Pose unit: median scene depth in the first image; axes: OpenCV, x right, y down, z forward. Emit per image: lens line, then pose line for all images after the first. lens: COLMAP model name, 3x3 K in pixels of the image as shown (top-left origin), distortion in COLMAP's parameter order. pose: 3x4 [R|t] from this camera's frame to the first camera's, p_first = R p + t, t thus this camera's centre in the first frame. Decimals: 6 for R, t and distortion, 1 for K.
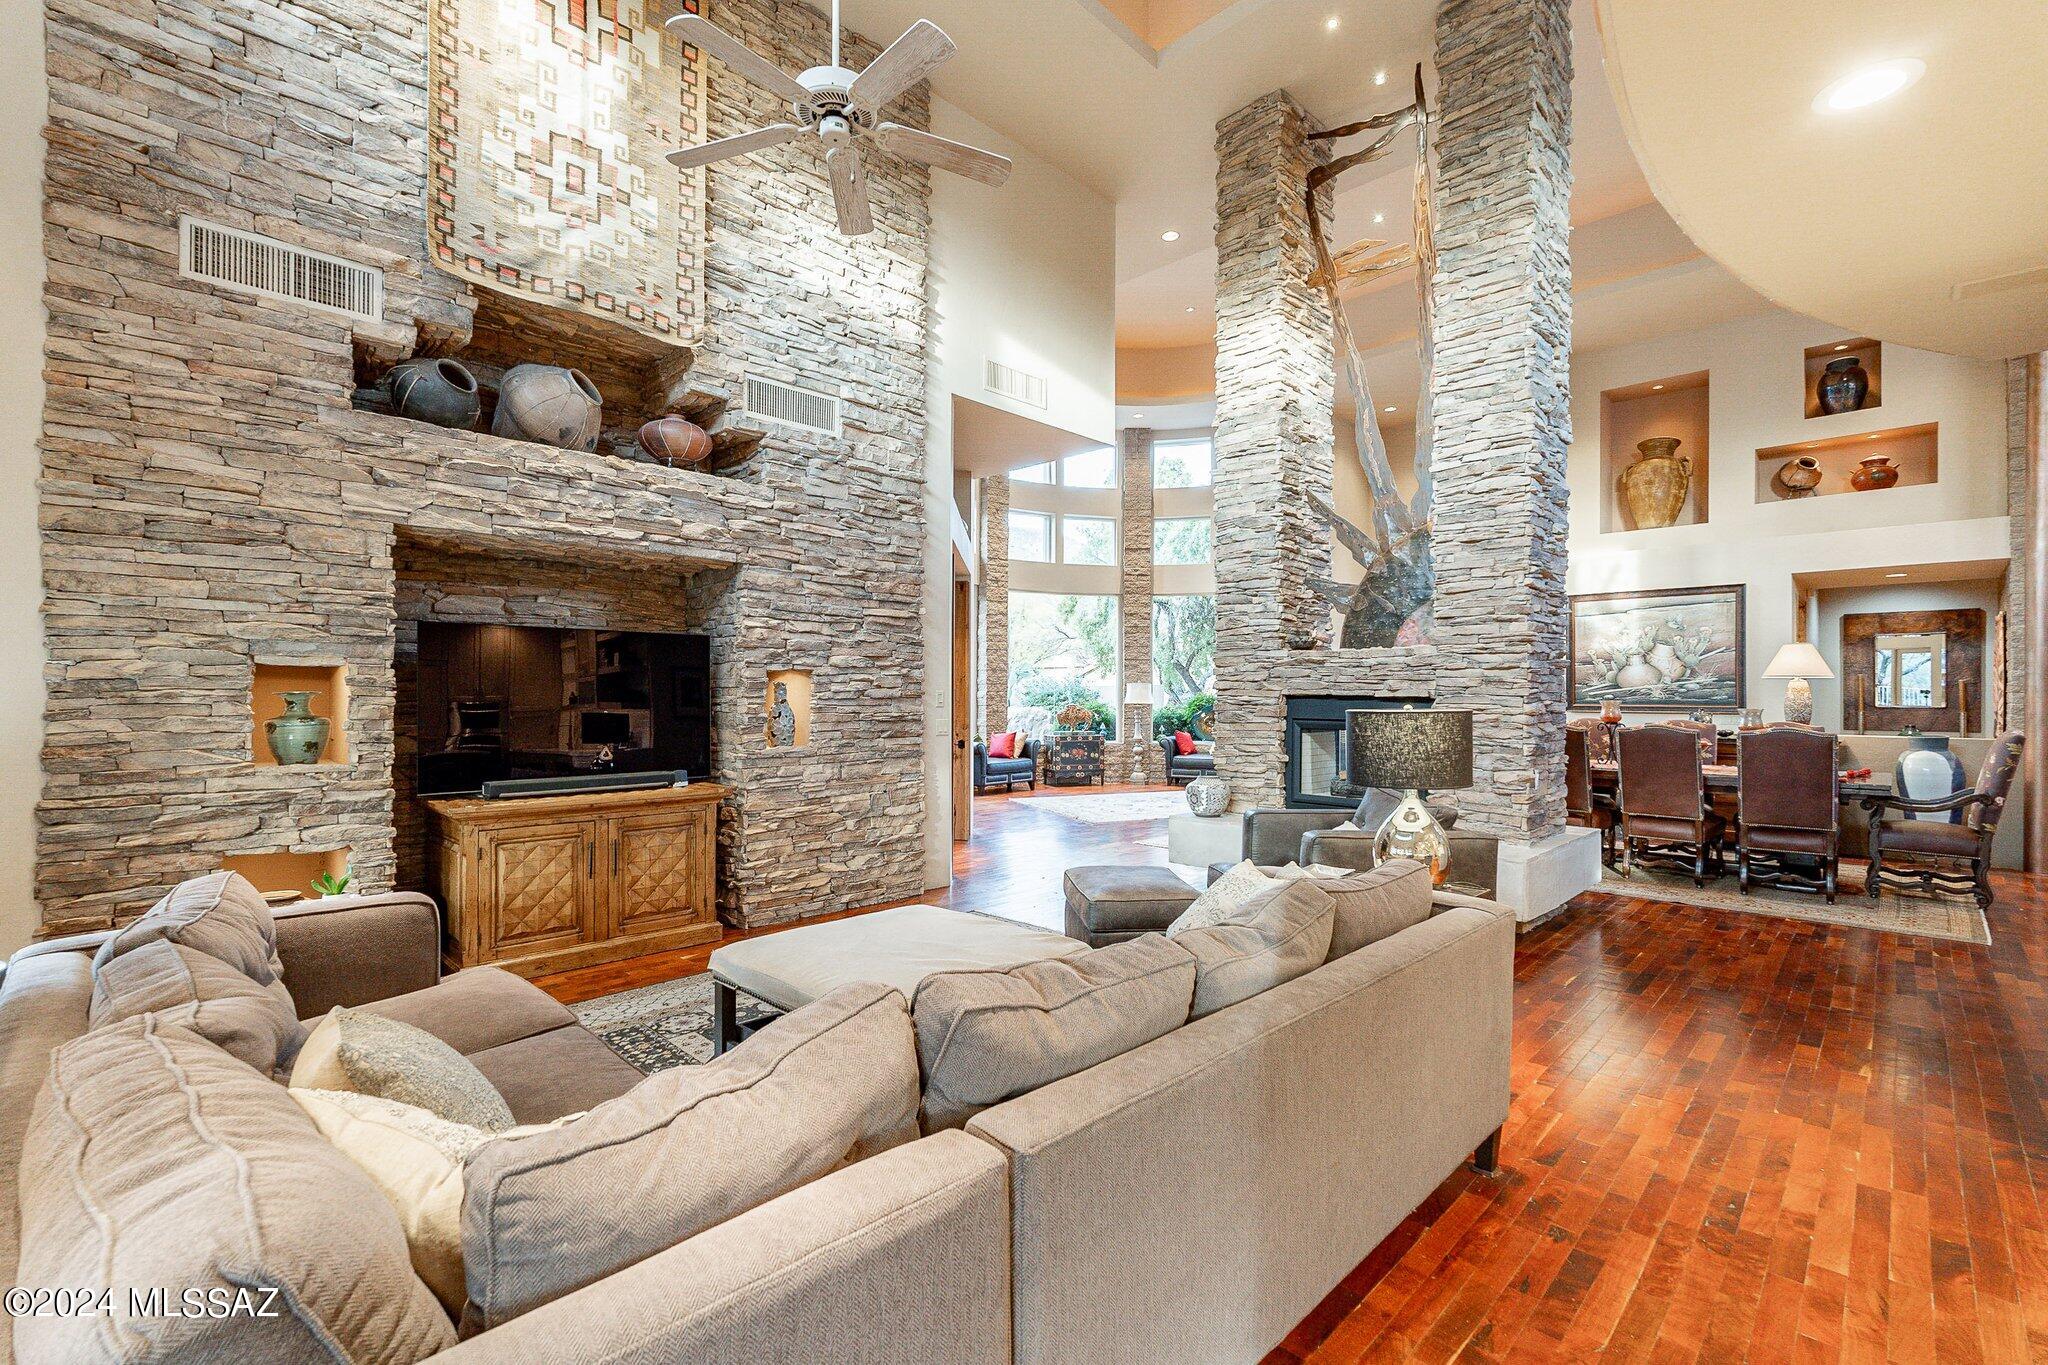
lens RADIAL K [[897.5, 0, 1024.6], [0, 897.5, 692.1], [0, 0, 1]] dist [-0.002885, -0.000336]
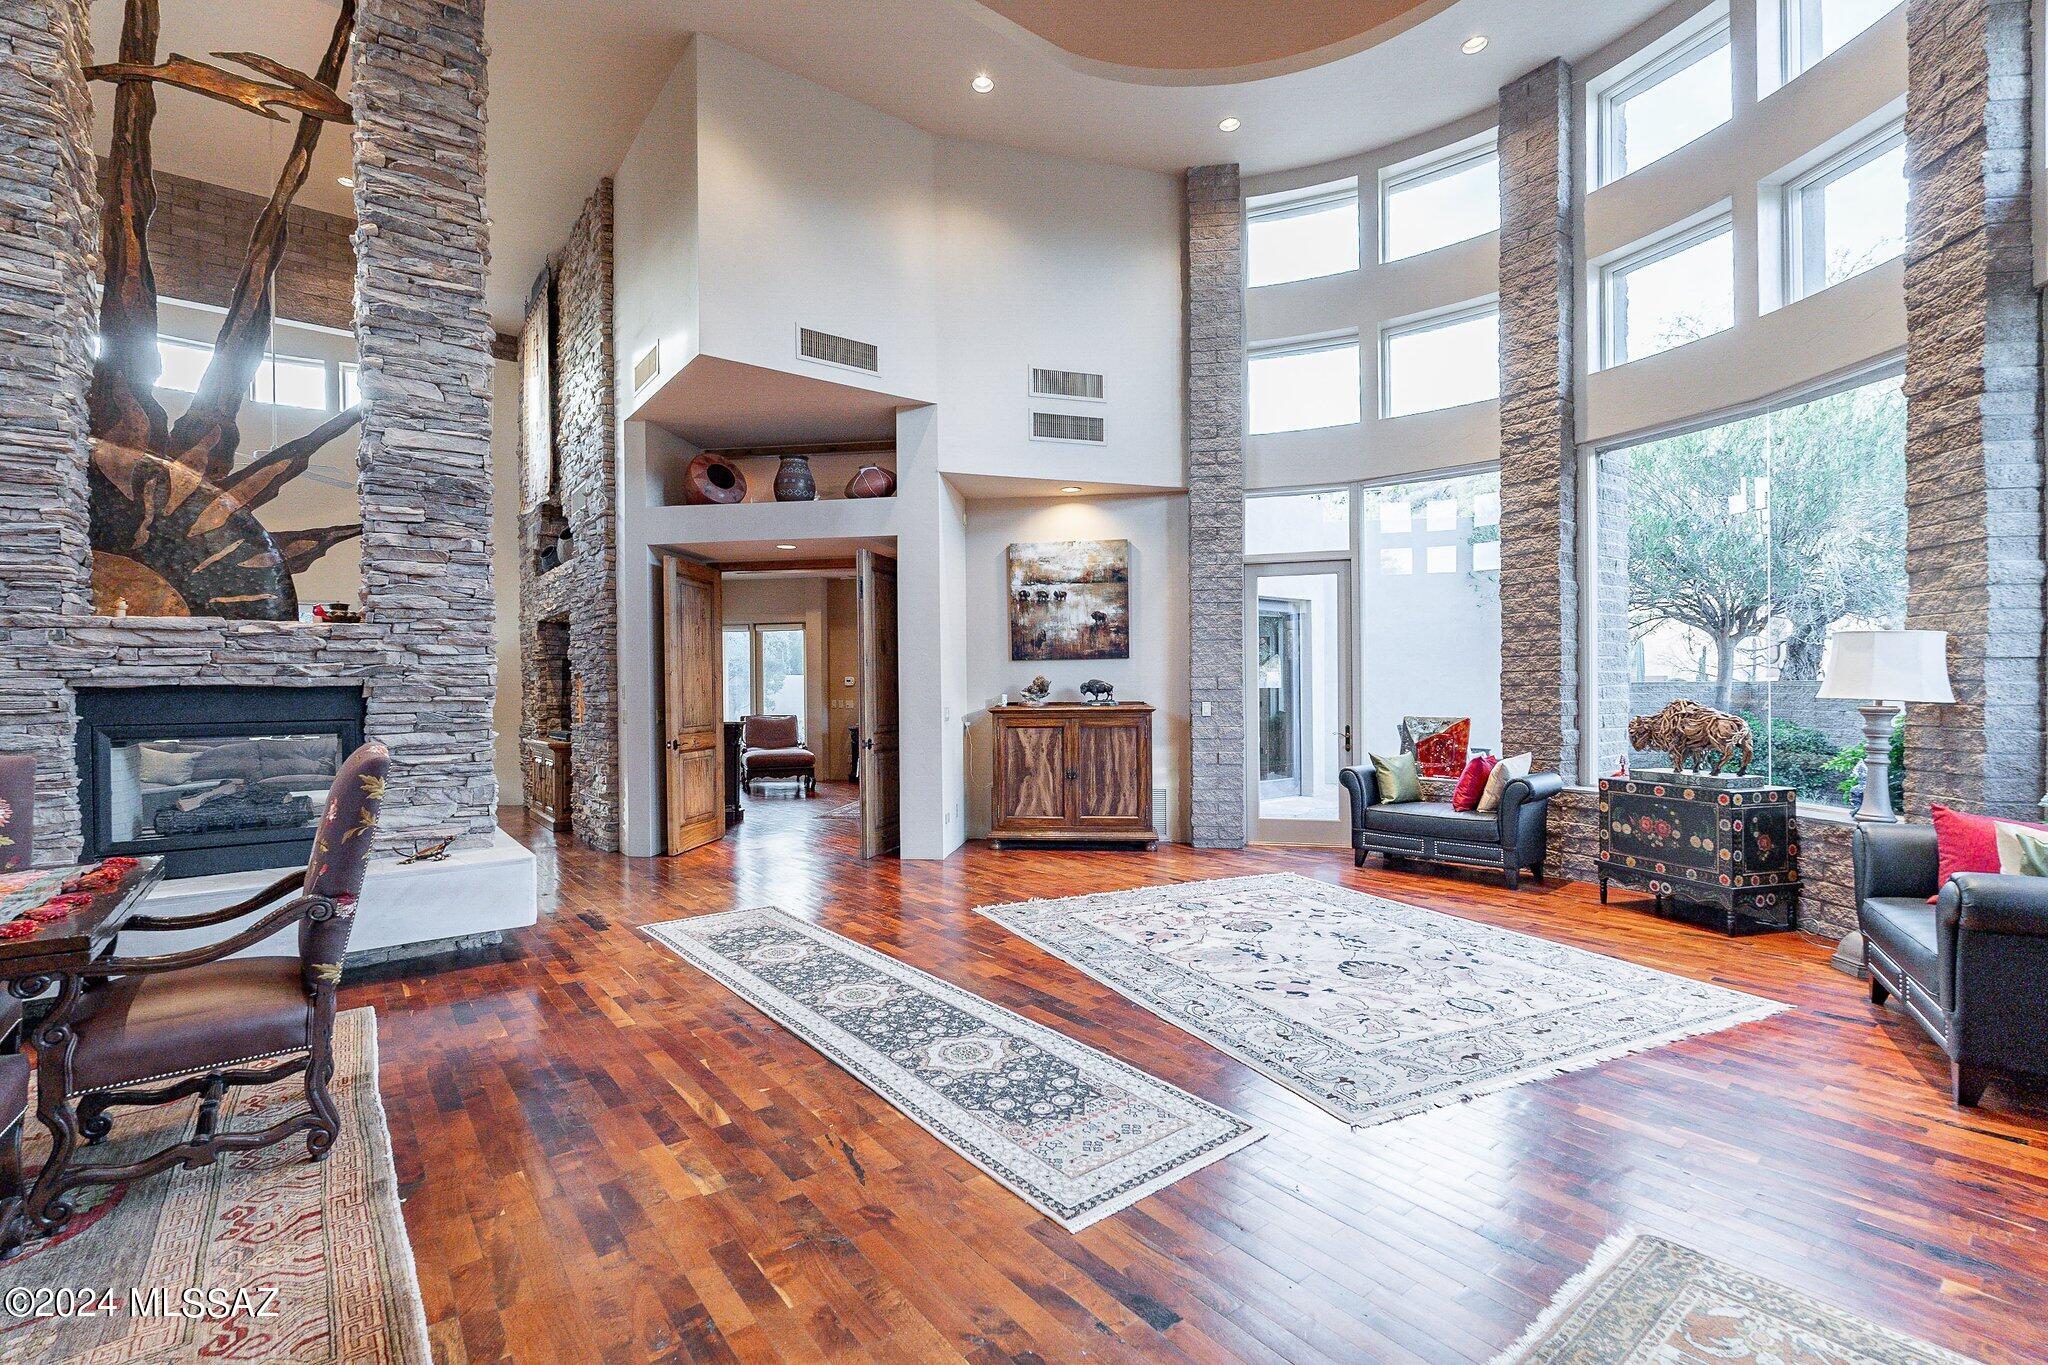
lens RADIAL K [[896.4, 0, 1020.3], [0, 896.4, 692.9], [0, 0, 1]] dist [-0.000147, -0.000065]
pose [[-0.123852, 0.001007, -0.992300, 1.177560], [0.011833, 0.999930, -0.000463, 0.019096], [0.992230, -0.011799, -0.123856, 1.970090]]
